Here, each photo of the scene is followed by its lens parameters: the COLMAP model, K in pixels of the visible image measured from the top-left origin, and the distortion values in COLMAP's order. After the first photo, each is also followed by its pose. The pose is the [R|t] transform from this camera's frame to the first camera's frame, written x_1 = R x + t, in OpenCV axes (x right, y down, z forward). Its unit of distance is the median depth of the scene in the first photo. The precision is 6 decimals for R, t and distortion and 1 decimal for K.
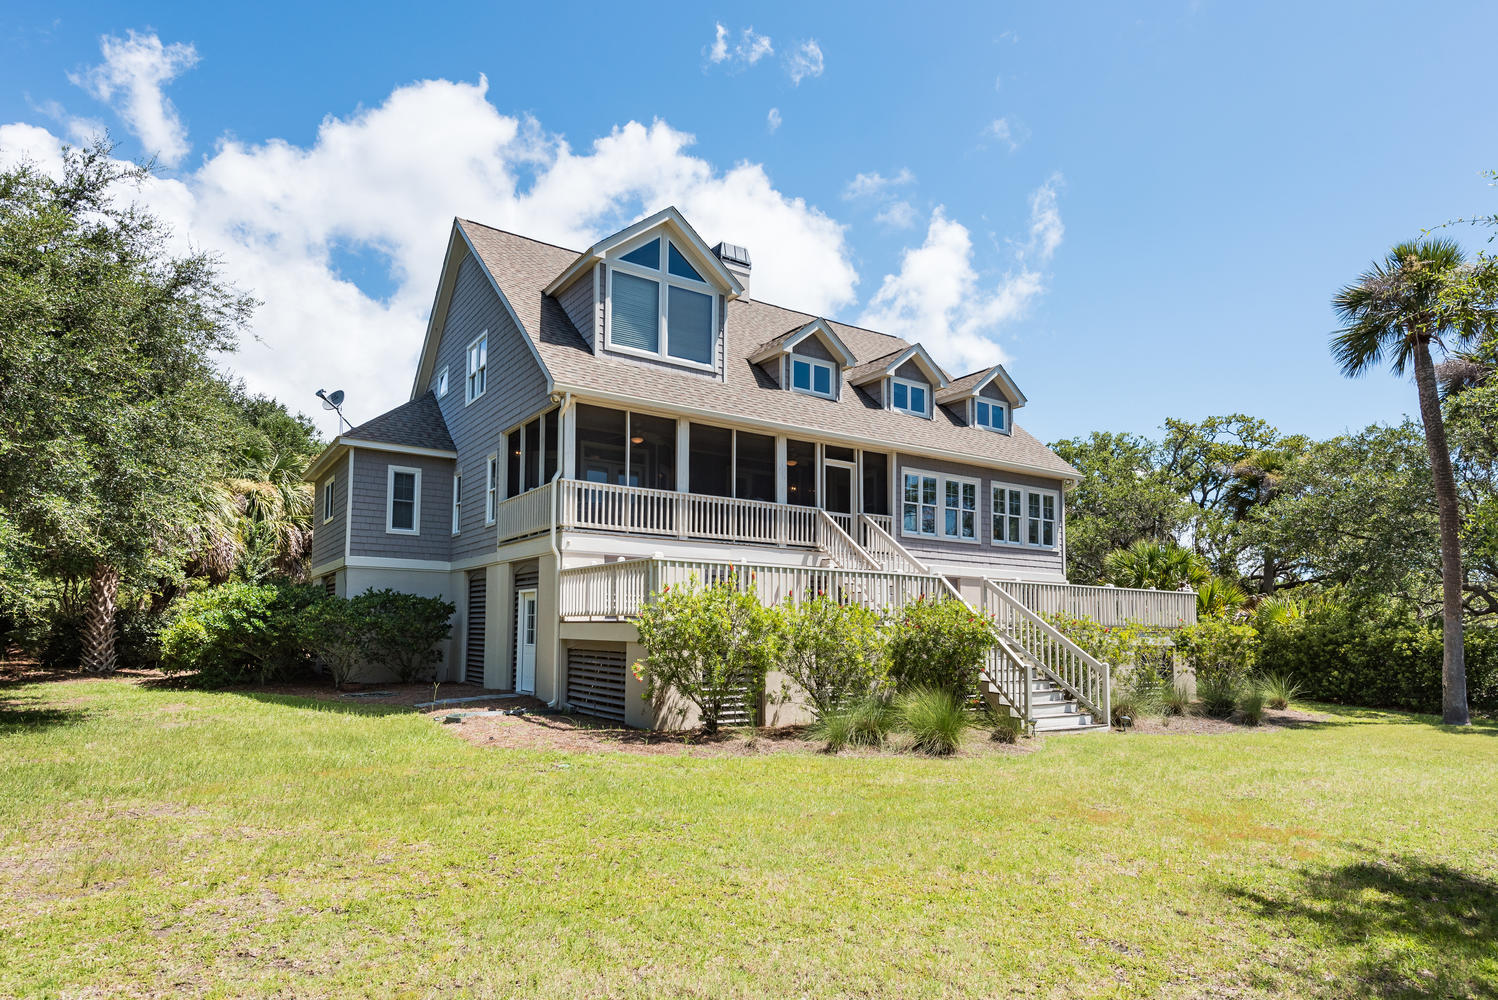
lens RADIAL K [[888.4, 0, 749.1], [0, 888.4, 557.2], [0, 0, 1]] dist [0.049473, 0.000140]
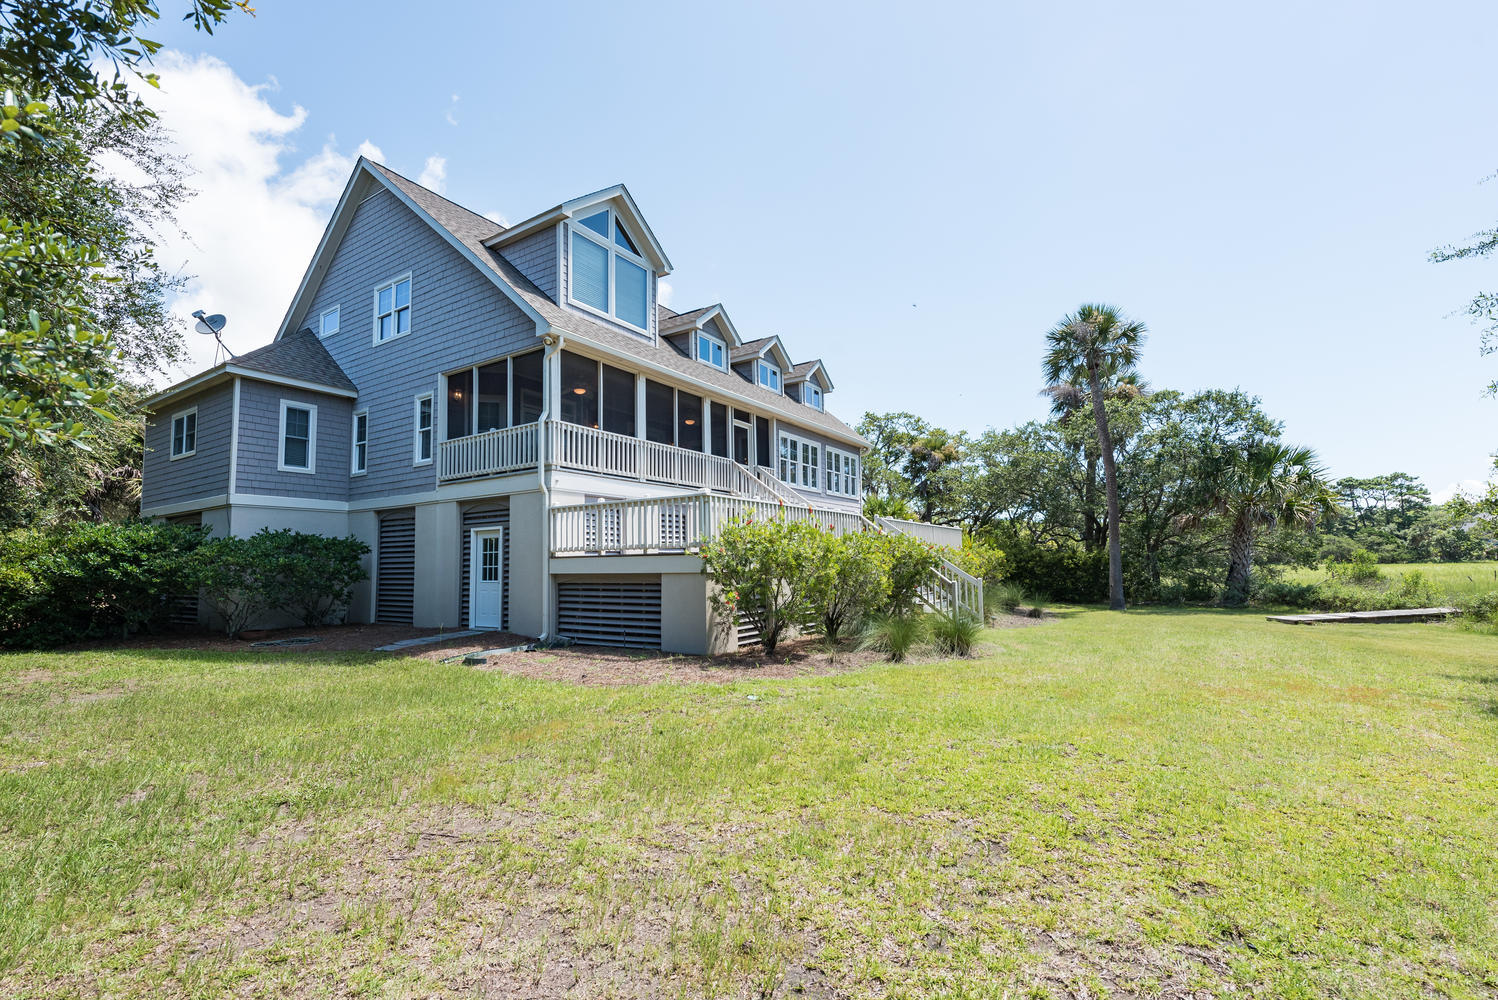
lens RADIAL K [[661.8, 0, 752.2], [0, 661.8, 506.6], [0, 0, 1]] dist [0.030743, 0.000008]
pose [[0.920315, 0.008486, 0.391085, -0.246019], [-0.006687, 0.999960, -0.005962, 0.013797], [-0.391120, 0.002872, 0.920335, 0.164500]]
